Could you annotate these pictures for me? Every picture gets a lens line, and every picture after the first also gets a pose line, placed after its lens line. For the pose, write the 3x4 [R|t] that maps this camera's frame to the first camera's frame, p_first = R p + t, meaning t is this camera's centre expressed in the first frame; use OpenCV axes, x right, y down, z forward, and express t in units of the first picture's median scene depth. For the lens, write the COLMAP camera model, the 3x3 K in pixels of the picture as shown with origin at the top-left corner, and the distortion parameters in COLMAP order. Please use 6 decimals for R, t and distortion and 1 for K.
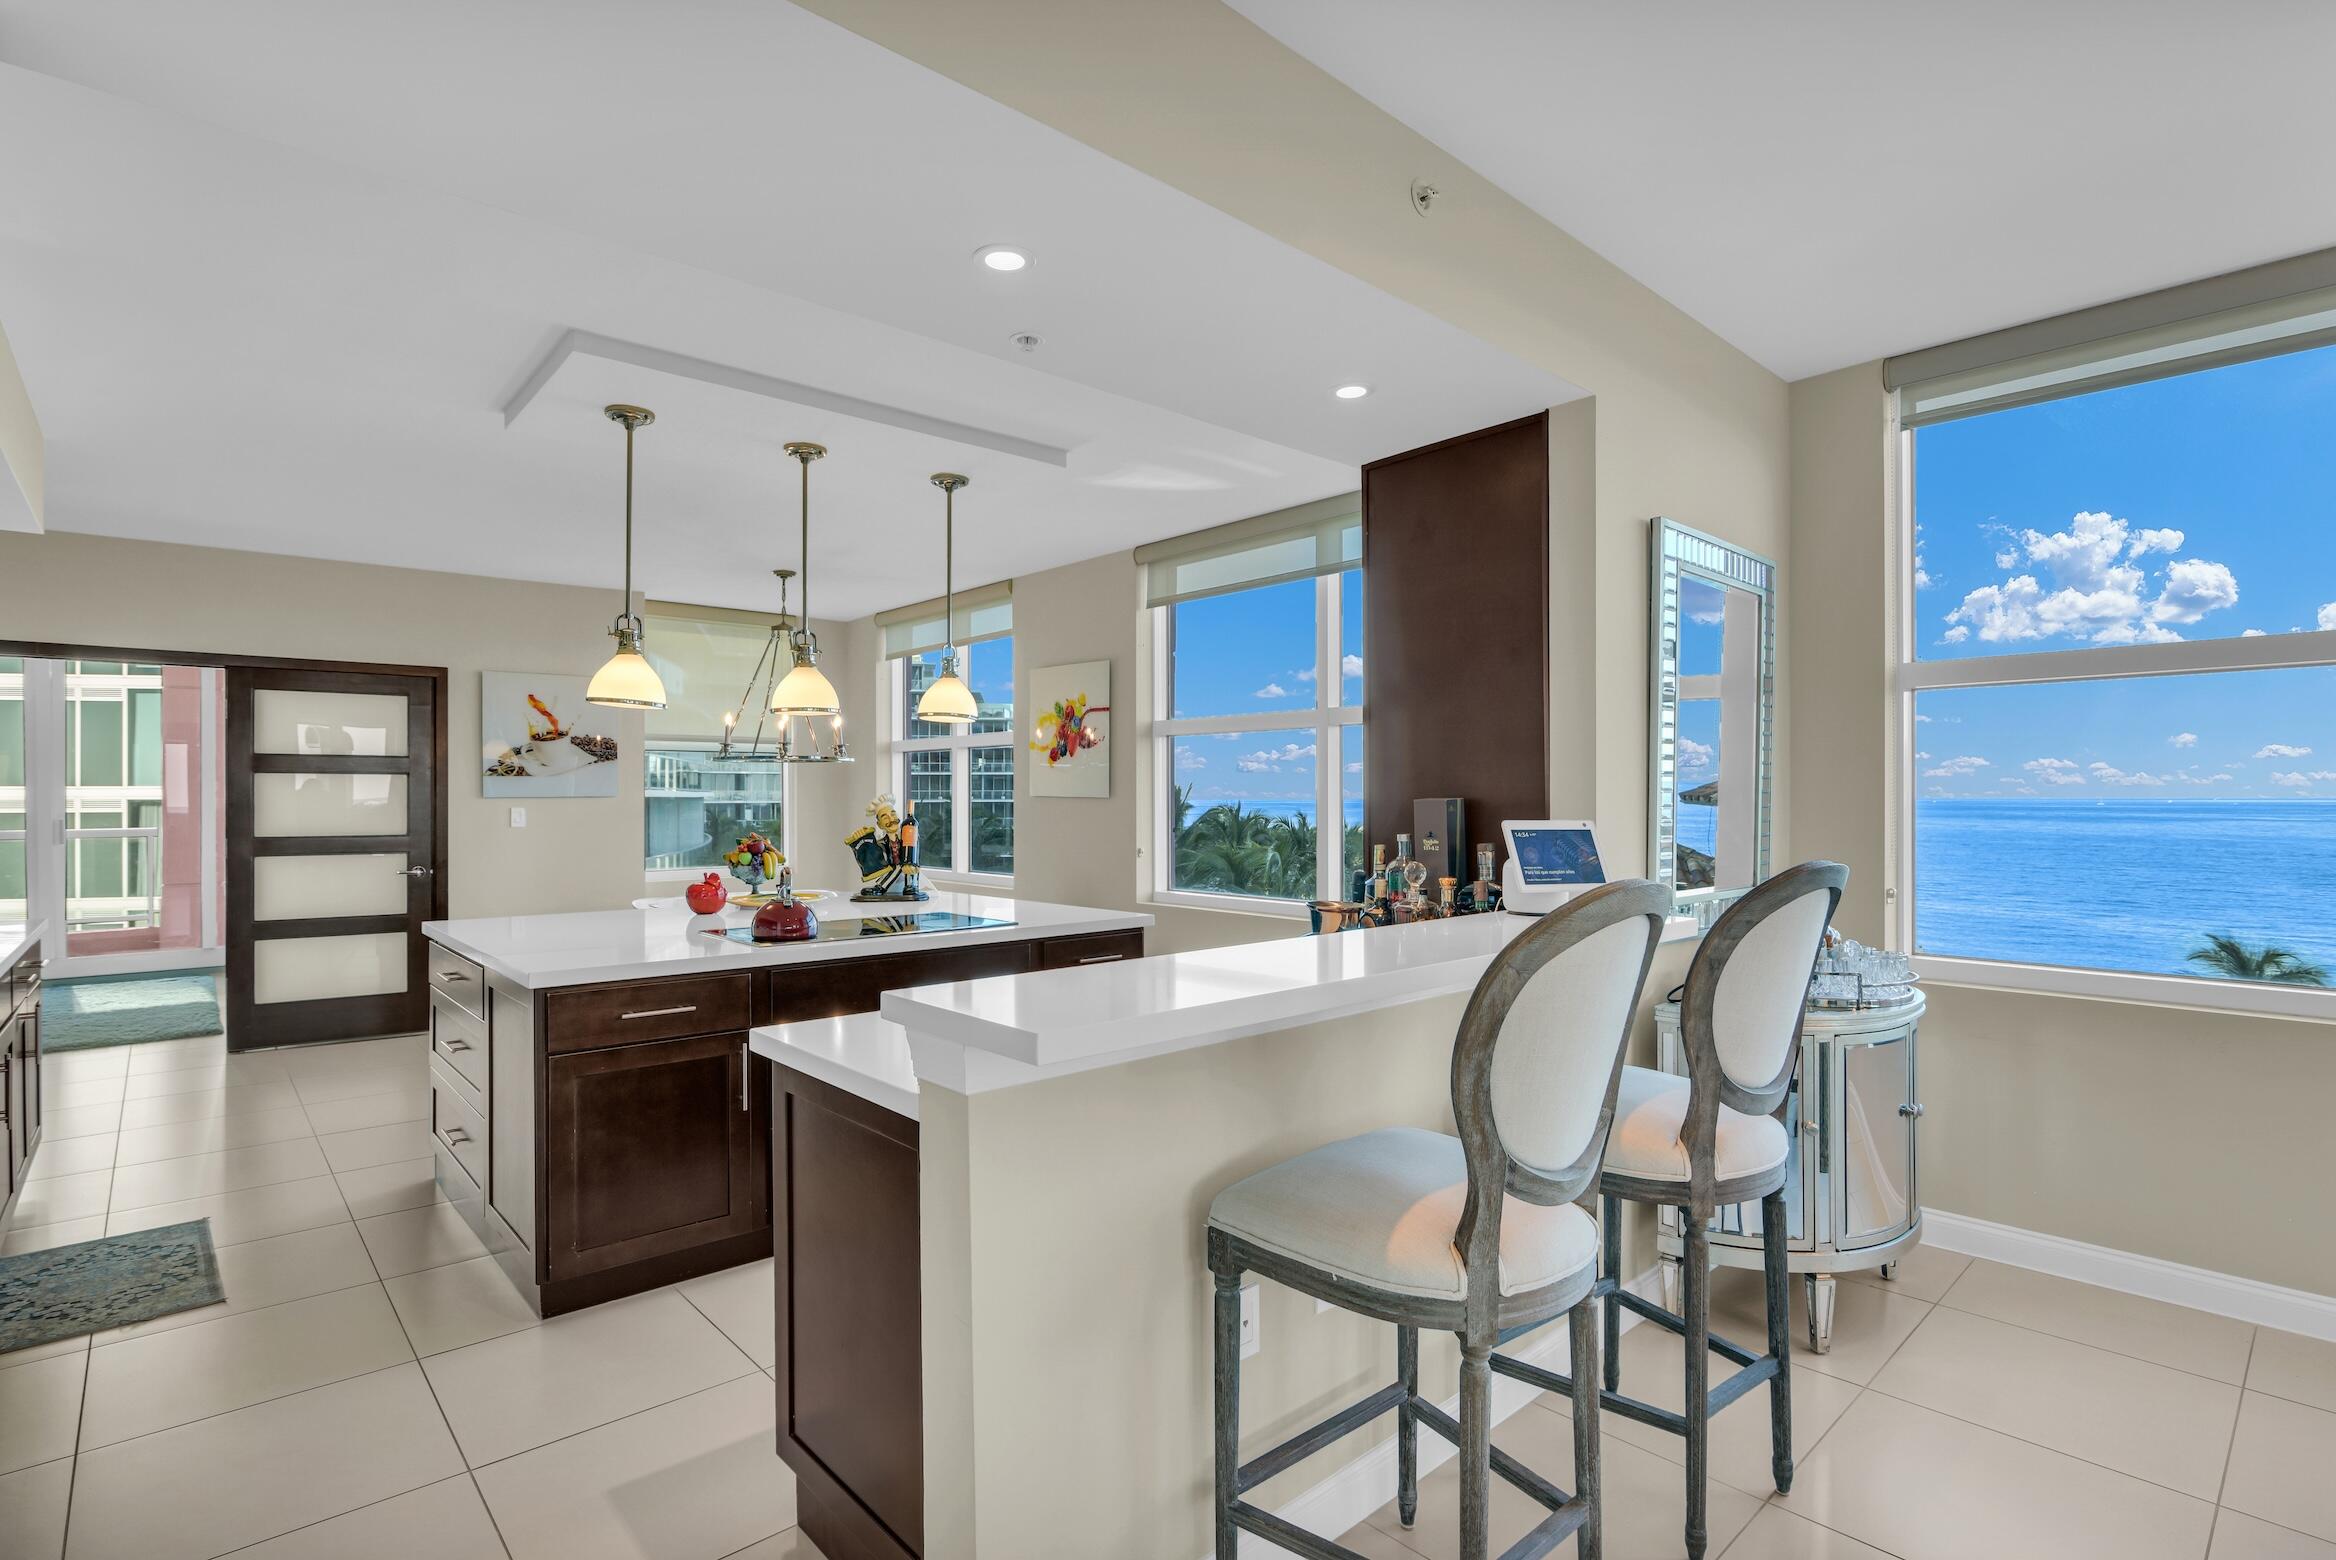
lens RADIAL K [[1161.2, 0, 1168.0], [0, 1161.2, 780.0], [0, 0, 1]] dist [-0.016088, 0.000540]
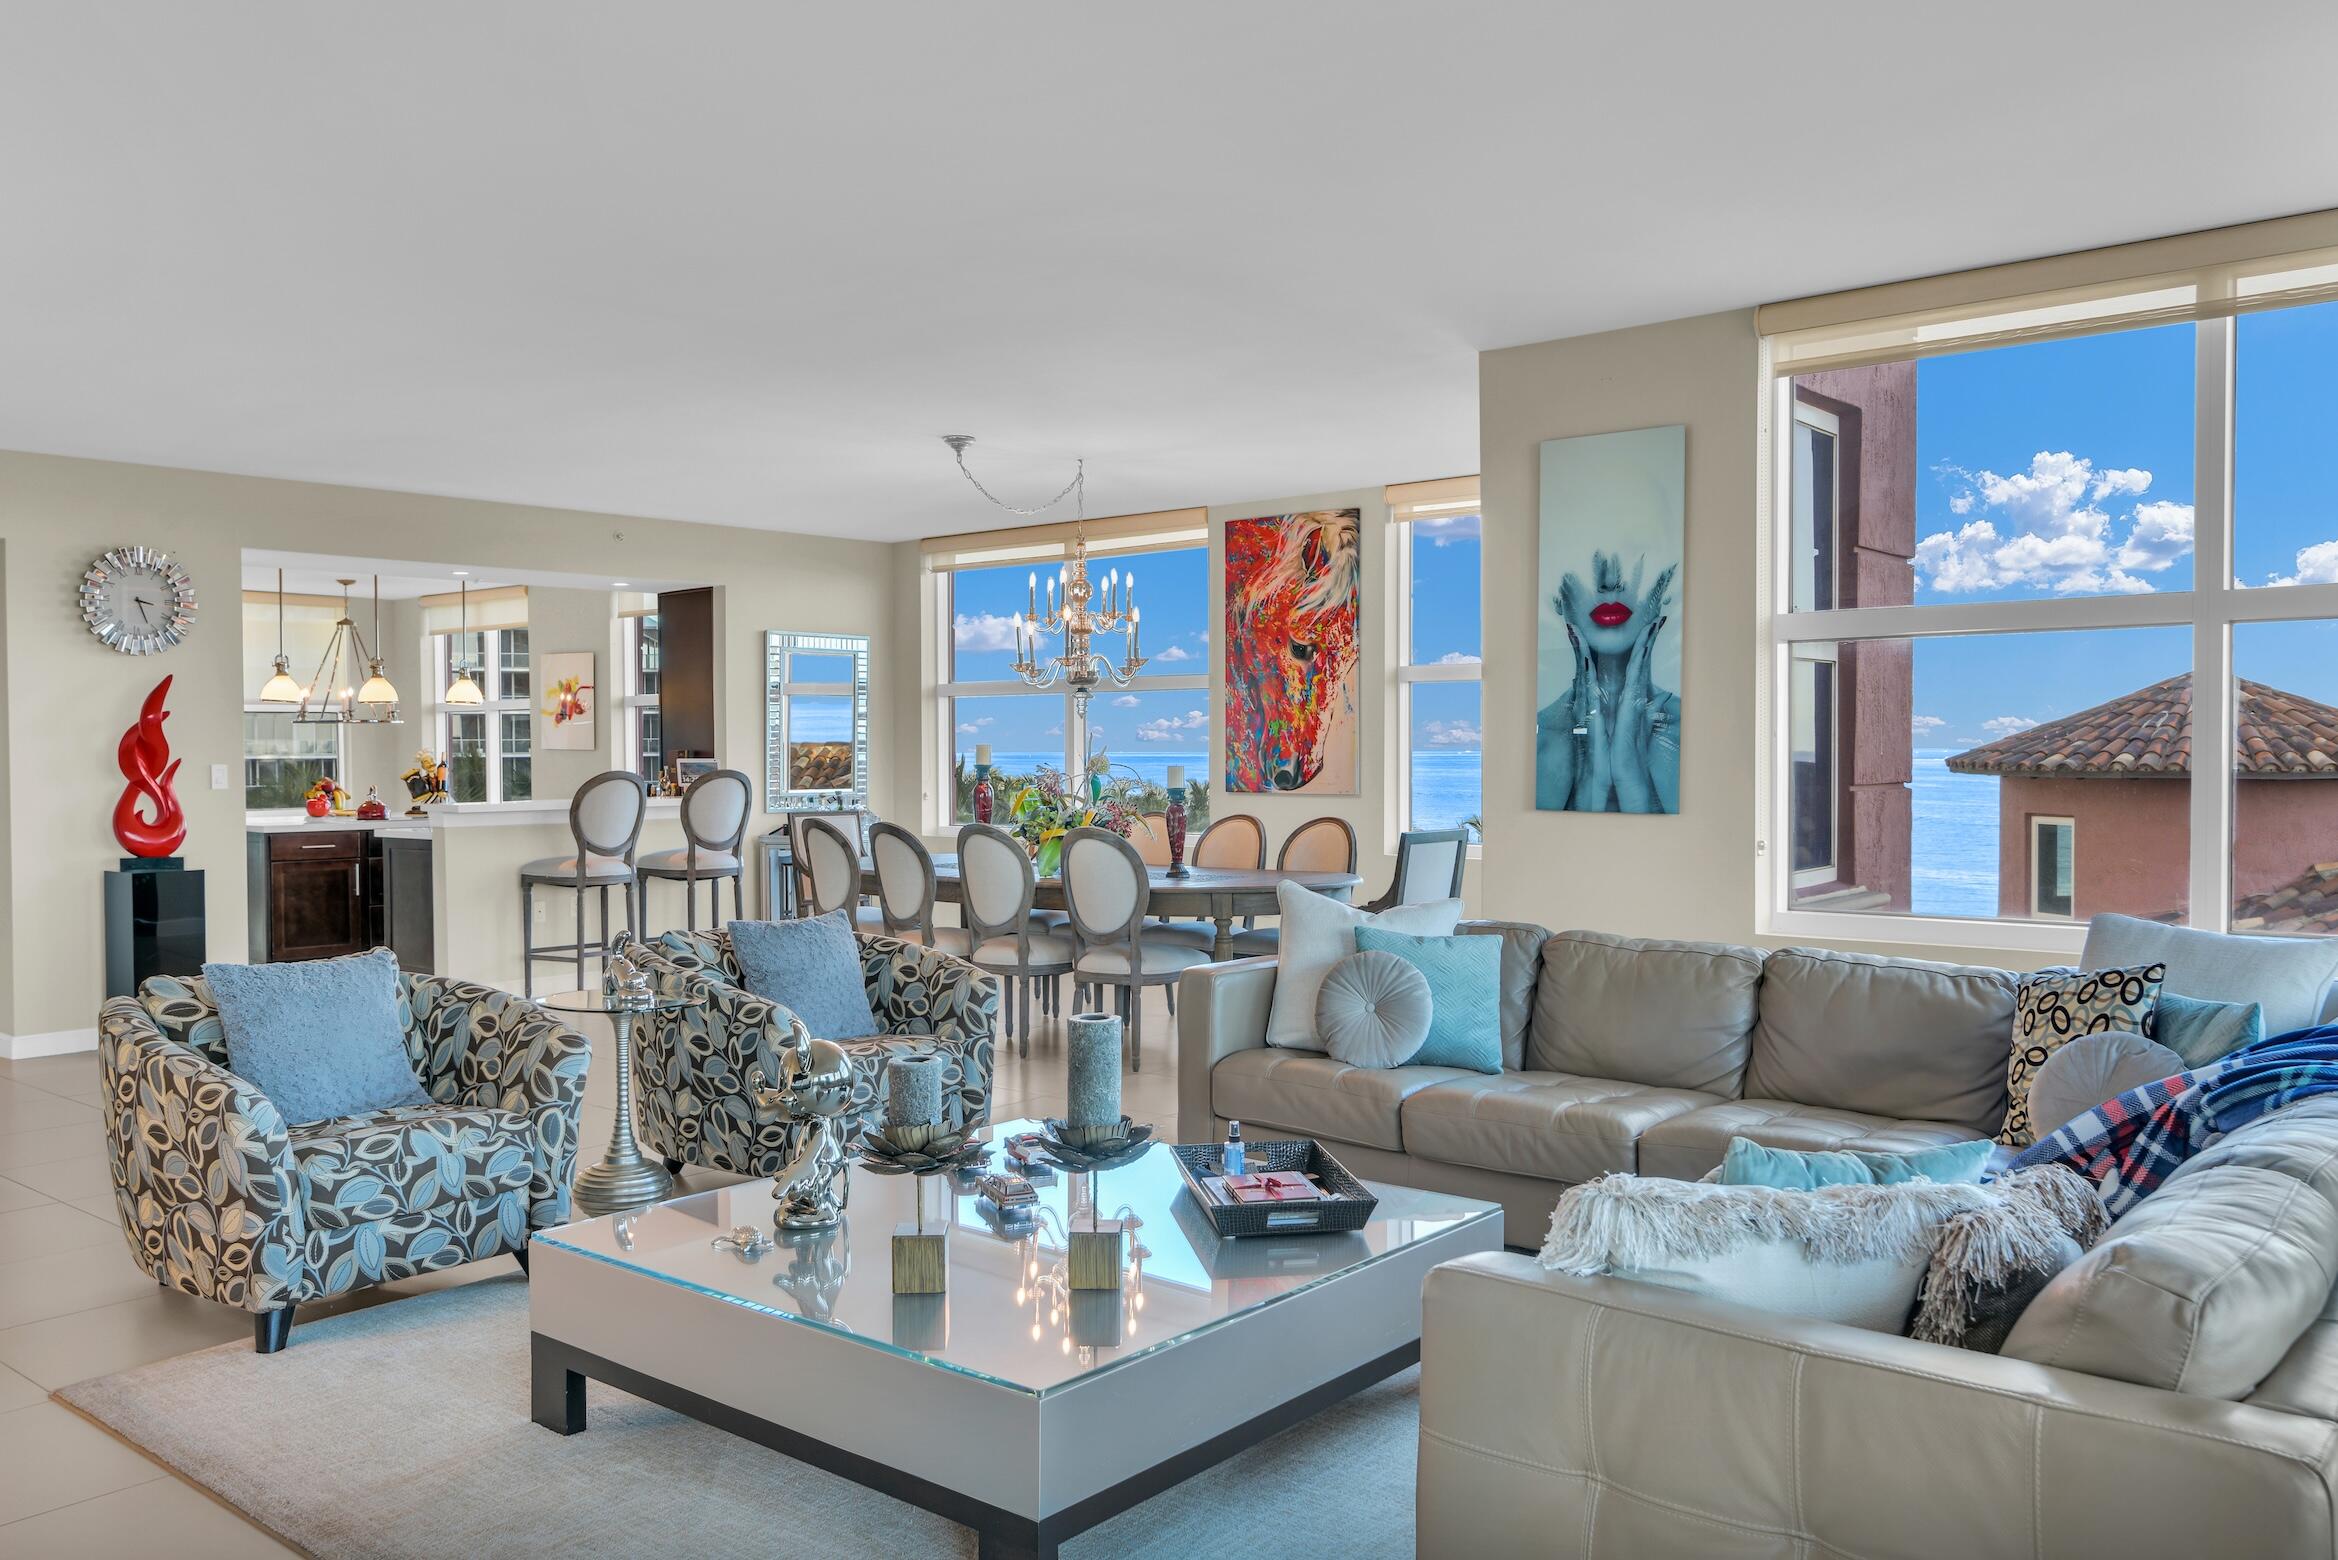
lens RADIAL K [[1747.6, 0, 1177.3], [0, 1747.6, 773.7], [0, 0, 1]] dist [-0.001747, 0.000644]
pose [[0.987291, -0.006590, 0.158785, 0.322066], [0.001631, 0.999507, 0.031340, -0.021654], [-0.158913, -0.030683, 0.986816, -1.254914]]
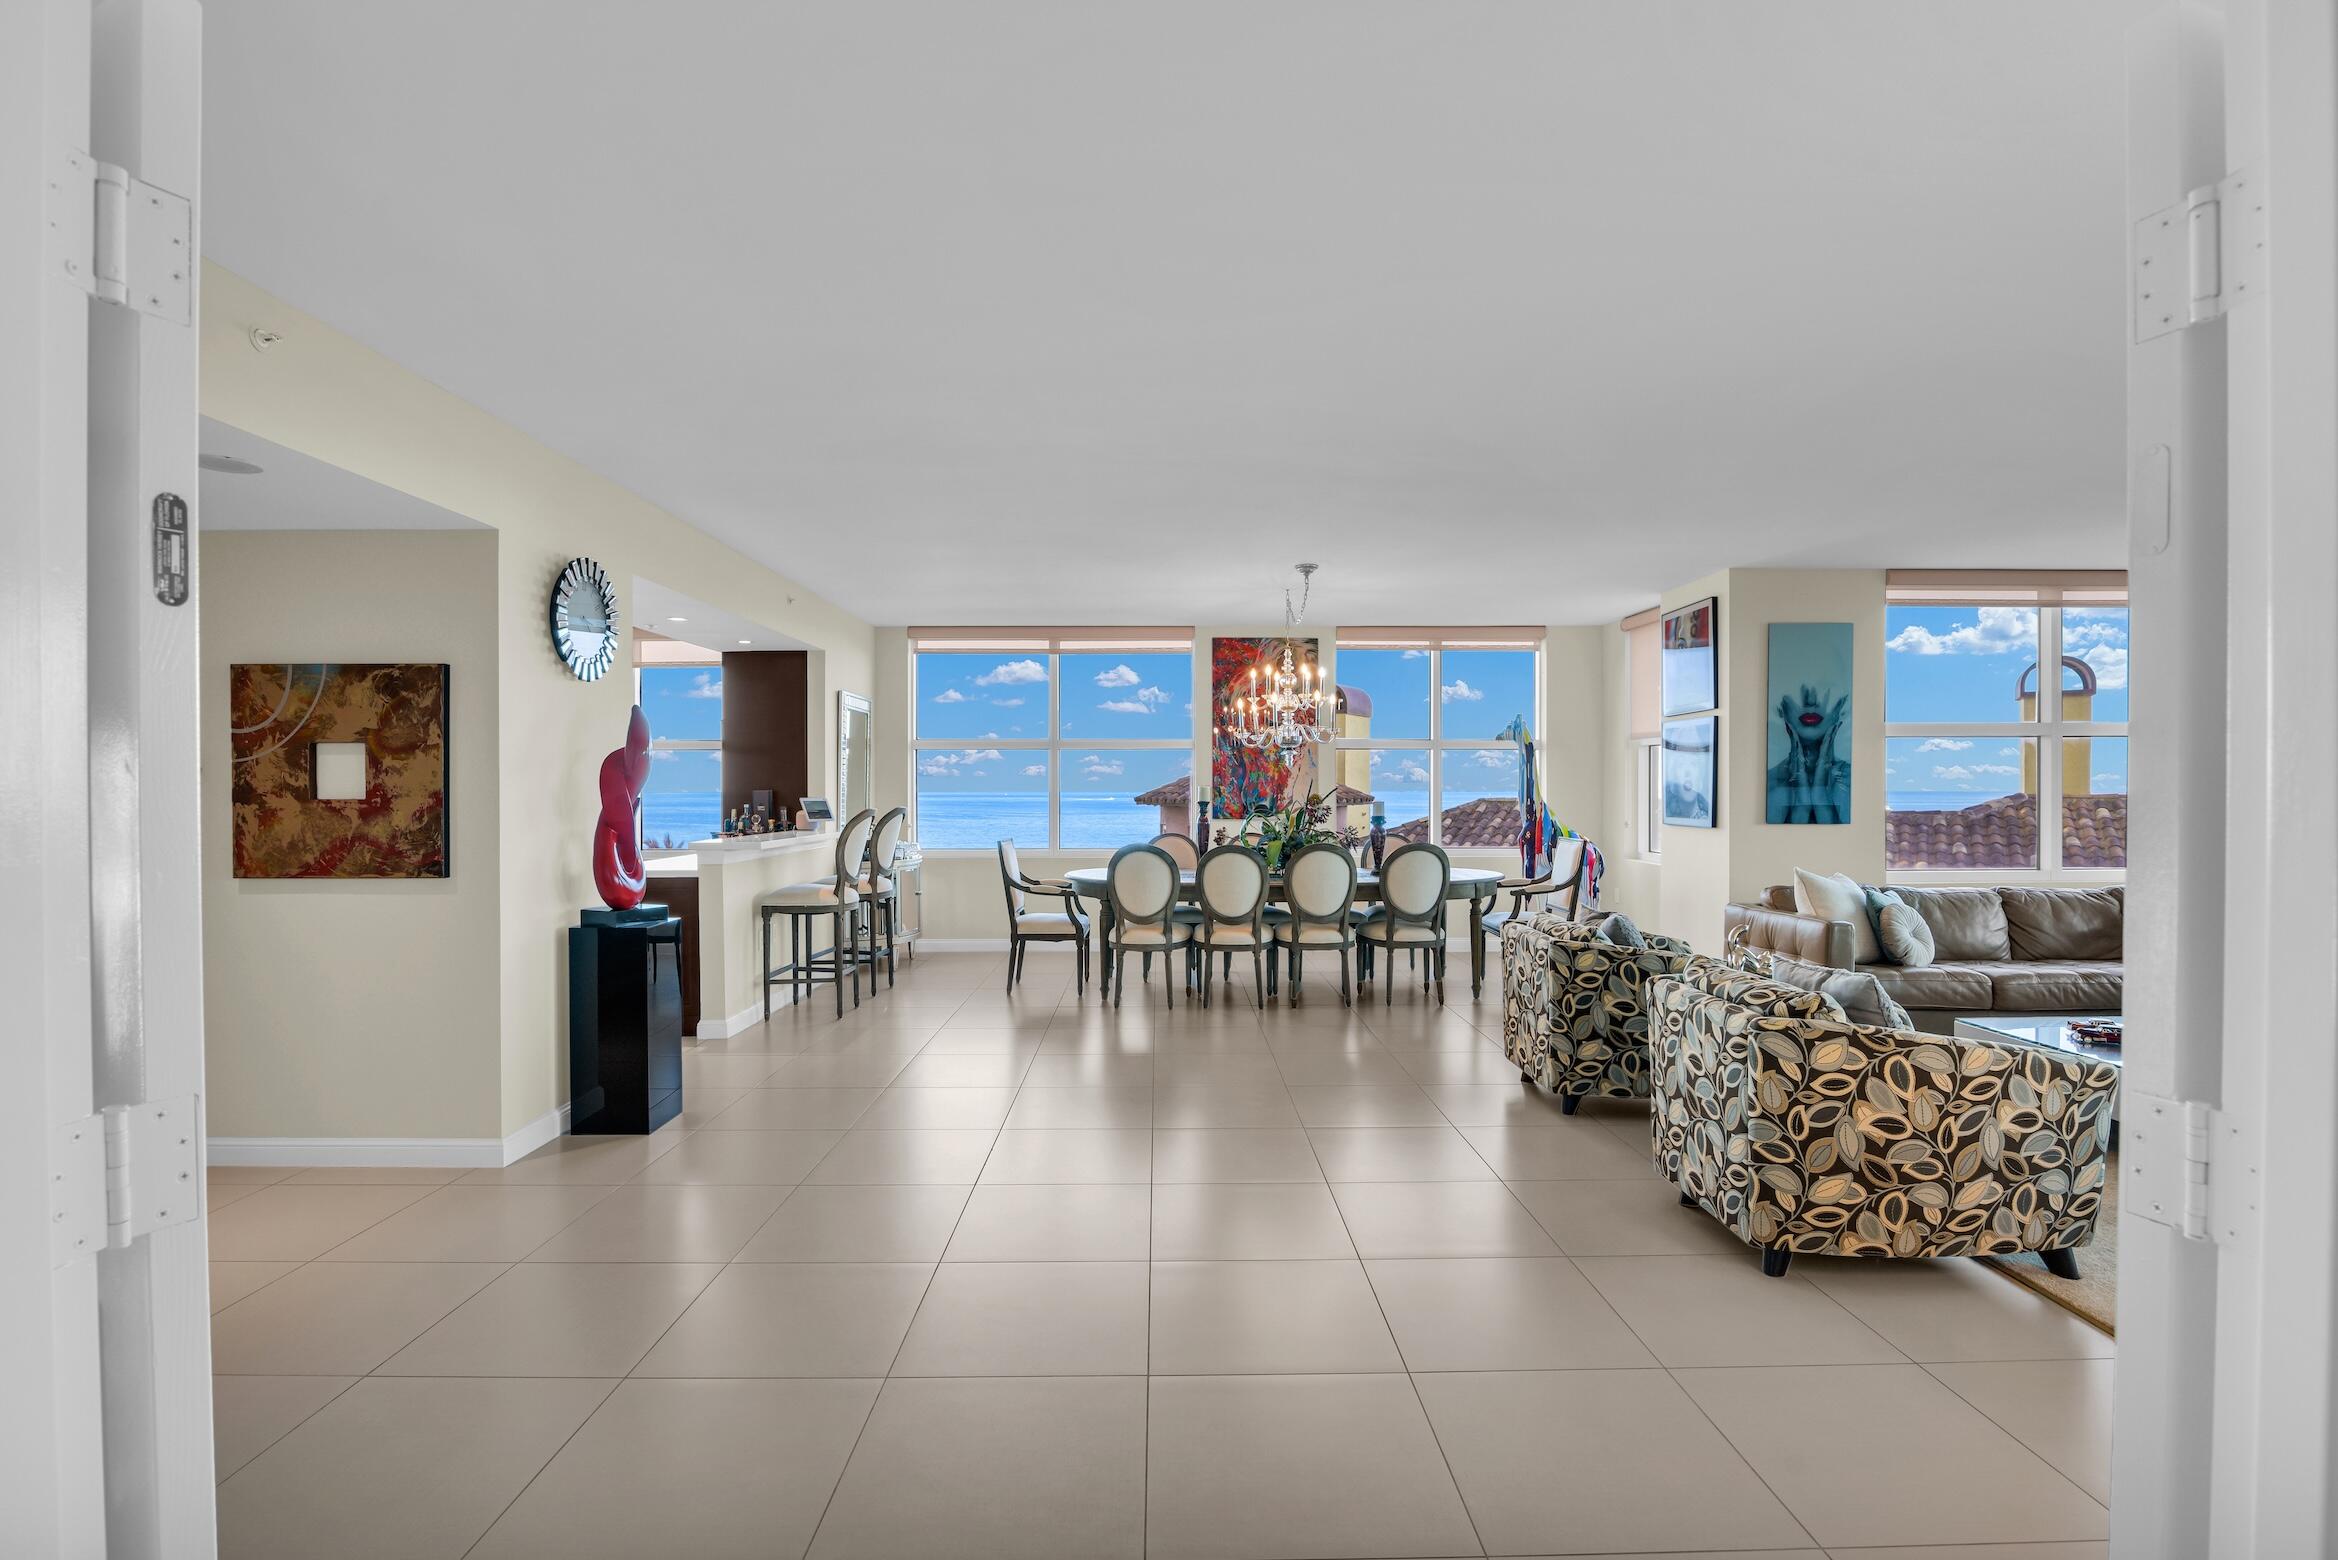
lens RADIAL K [[1074.1, 0, 1175.6], [0, 1074.1, 799.8], [0, 0, 1]] dist [-0.015231, -0.000469]
pose [[0.661462, -0.008020, 0.749936, -0.480787], [-0.011304, 0.999723, 0.020662, -0.011158], [-0.749894, -0.022145, 0.661188, -0.642353]]
